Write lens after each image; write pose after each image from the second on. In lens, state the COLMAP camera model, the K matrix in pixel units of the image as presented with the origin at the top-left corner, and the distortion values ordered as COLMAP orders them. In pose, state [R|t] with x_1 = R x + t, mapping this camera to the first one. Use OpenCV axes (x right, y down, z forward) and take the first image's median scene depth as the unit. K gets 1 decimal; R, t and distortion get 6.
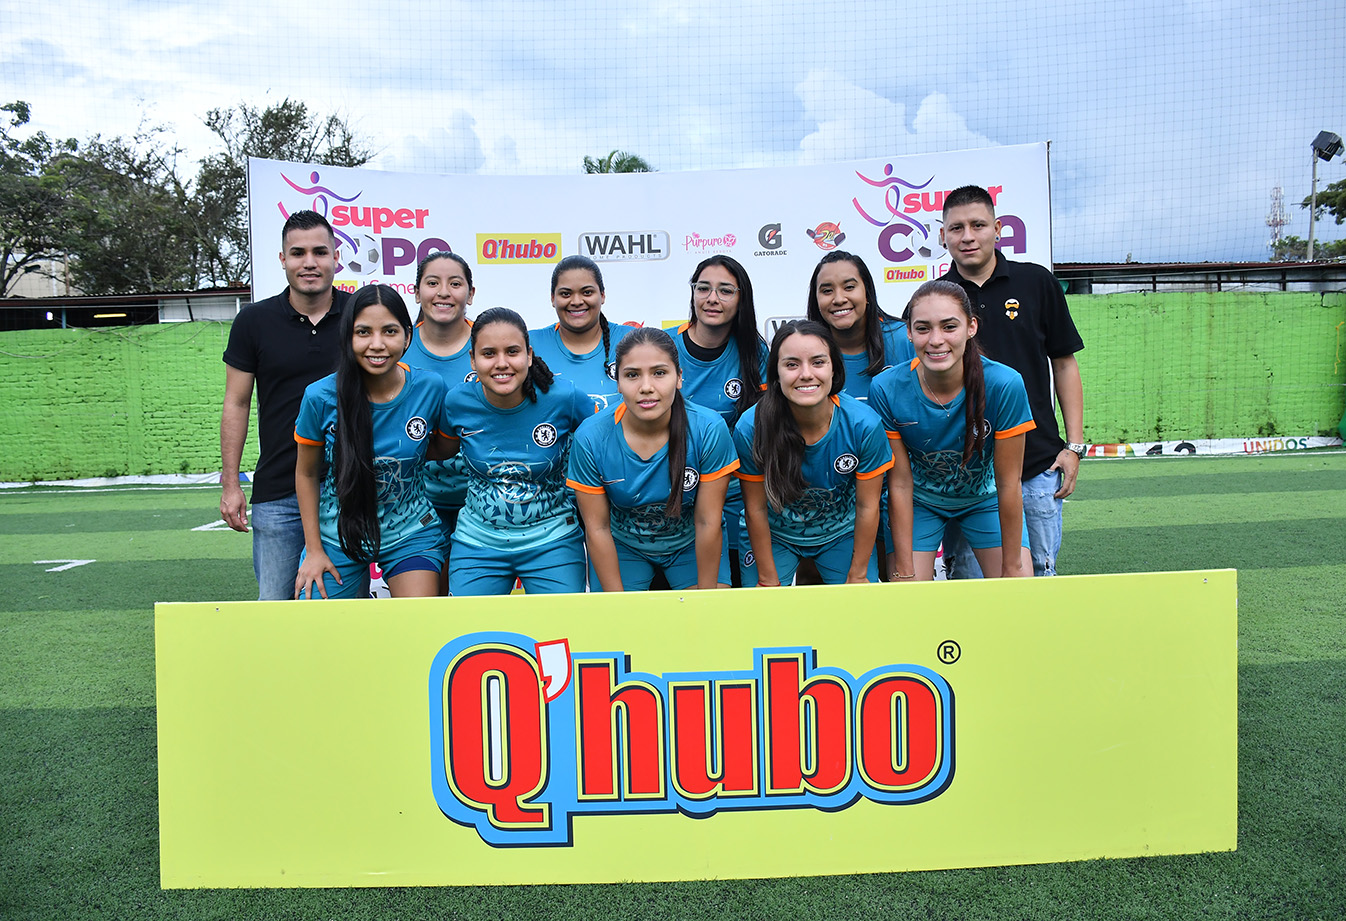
lens RADIAL K [[1145.7, 0, 694.2], [0, 1145.7, 461.4], [0, 0, 1]] dist [-0.159461, 0.117634]
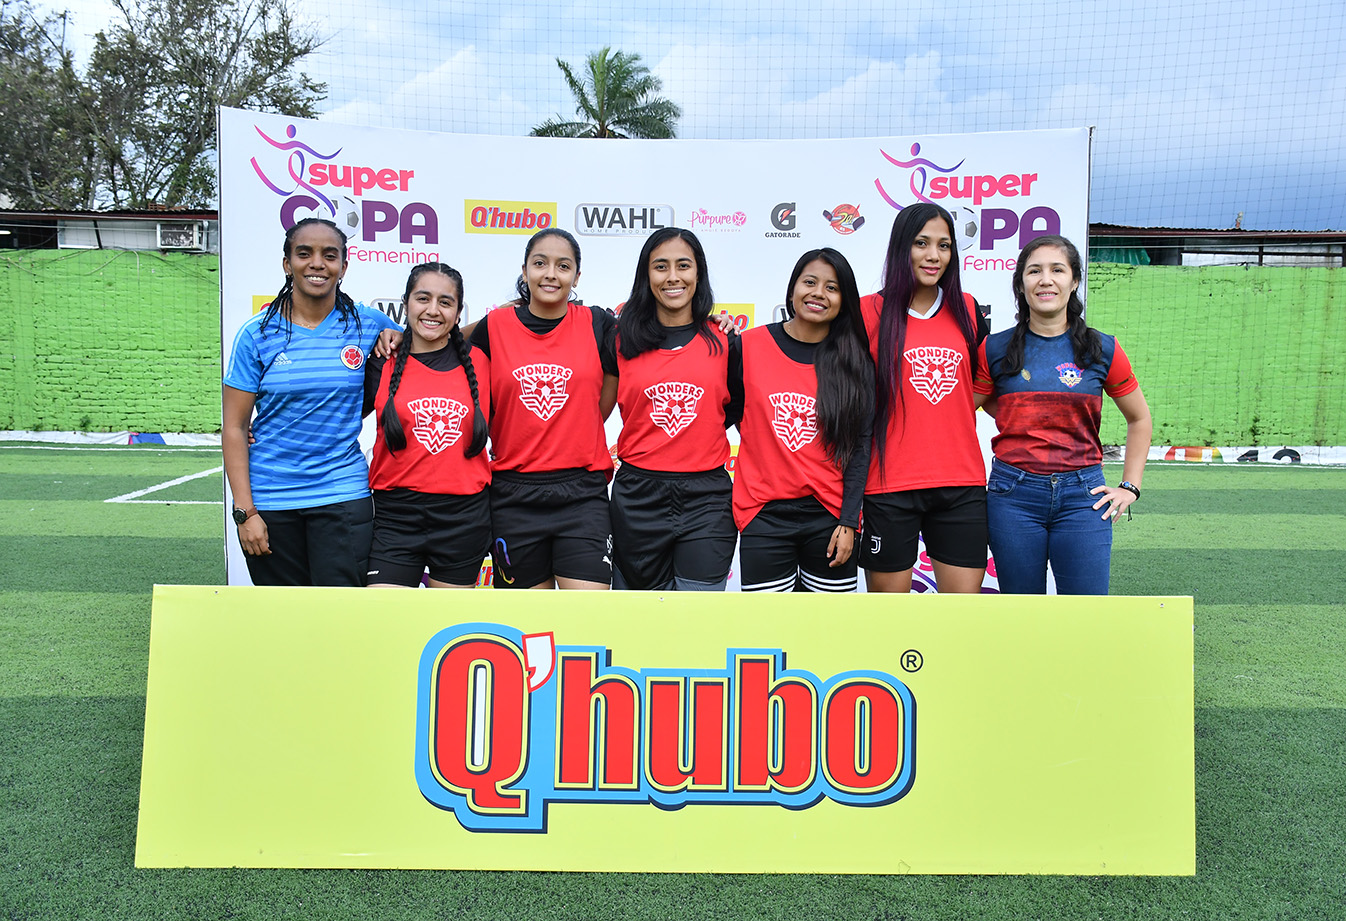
lens RADIAL K [[1431.9, 0, 692.3], [0, 1431.9, 460.2], [0, 0, 1]] dist [-0.027379, 0.127370]
pose [[0.998936, 0.045784, -0.005547, 0.009673], [-0.045681, 0.998802, 0.017519, -0.017208], [0.006343, -0.017247, 0.999831, -0.171339]]
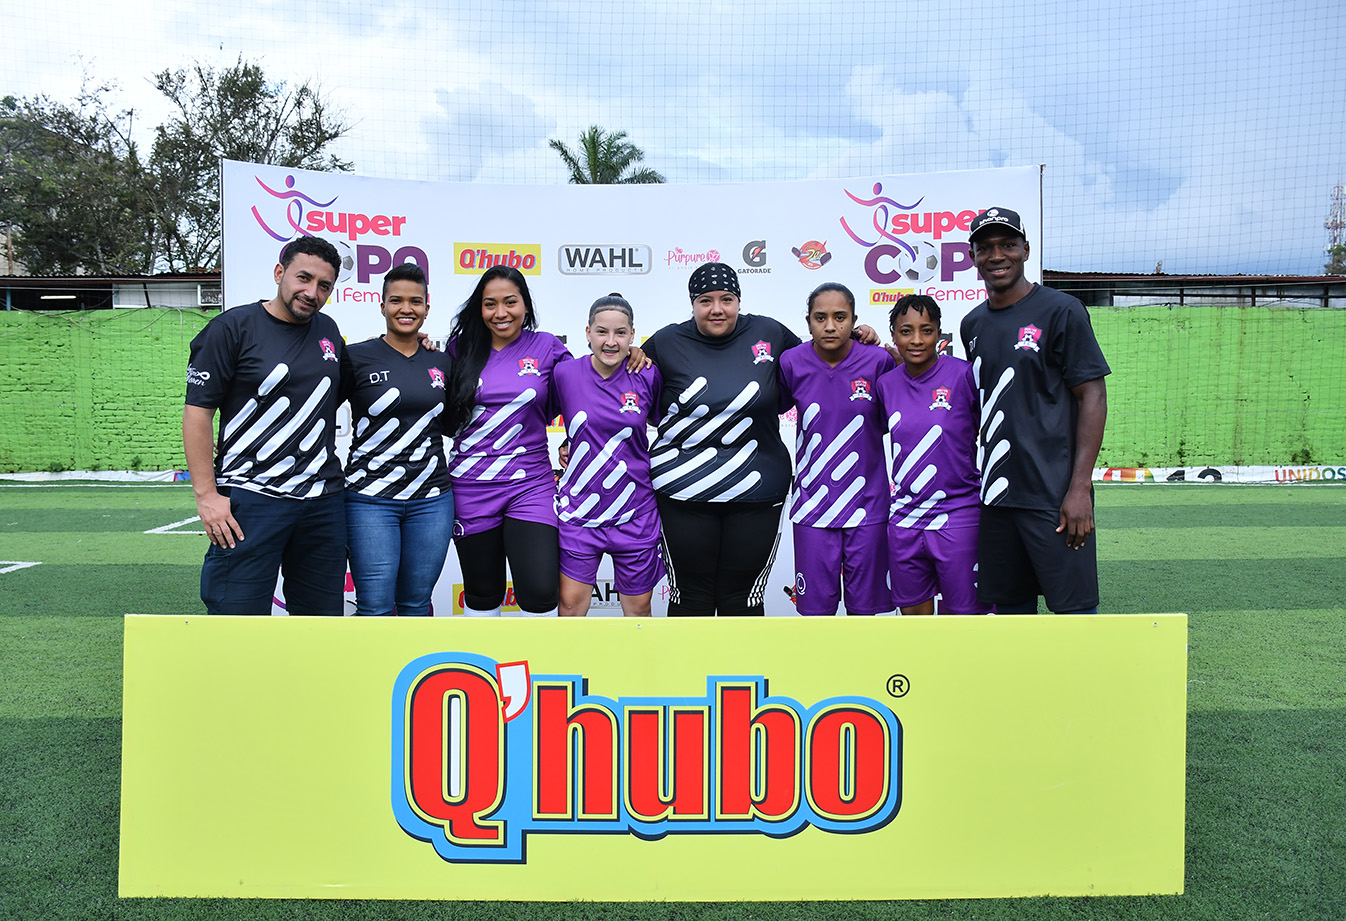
lens RADIAL K [[1253.5, 0, 676.9], [0, 1253.5, 455.6], [0, 0, 1]] dist [-0.128897, 0.155129]
pose [[0.999515, 0.029496, -0.009958, 0.016063], [-0.029589, 0.999519, -0.009259, -0.012908], [0.009680, 0.009550, 0.999908, -0.070898]]
